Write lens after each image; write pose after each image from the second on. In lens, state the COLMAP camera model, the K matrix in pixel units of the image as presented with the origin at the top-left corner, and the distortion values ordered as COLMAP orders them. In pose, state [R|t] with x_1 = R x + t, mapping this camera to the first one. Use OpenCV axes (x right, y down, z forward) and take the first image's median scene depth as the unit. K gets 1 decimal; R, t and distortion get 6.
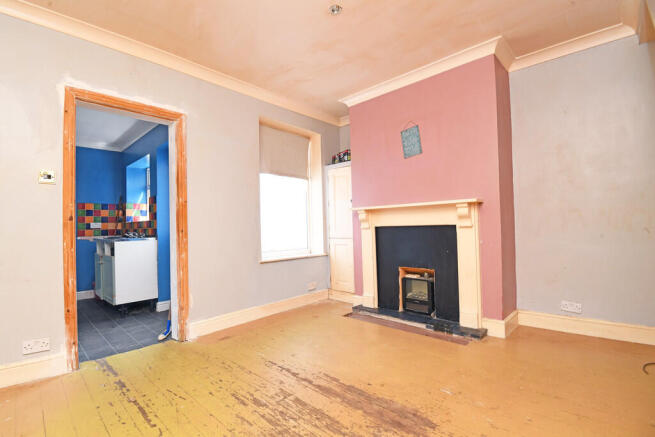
lens RADIAL K [[307.0, 0, 320.6], [0, 307.0, 218.4], [0, 0, 1]] dist [-0.020568, -0.000196]
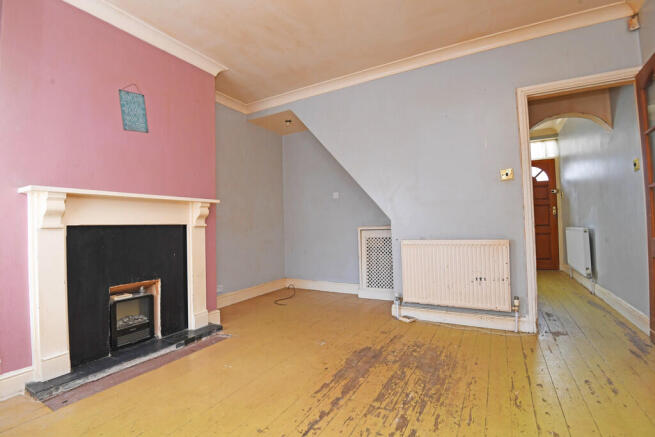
lens RADIAL K [[307.0, 0, 320.6], [0, 307.0, 218.4], [0, 0, 1]] dist [-0.020568, -0.000196]
pose [[-0.248081, 0.054211, 0.967221, -0.535125], [0.005763, 0.998498, -0.054486, 0.052012], [-0.968722, -0.007943, -0.248021, 0.781401]]
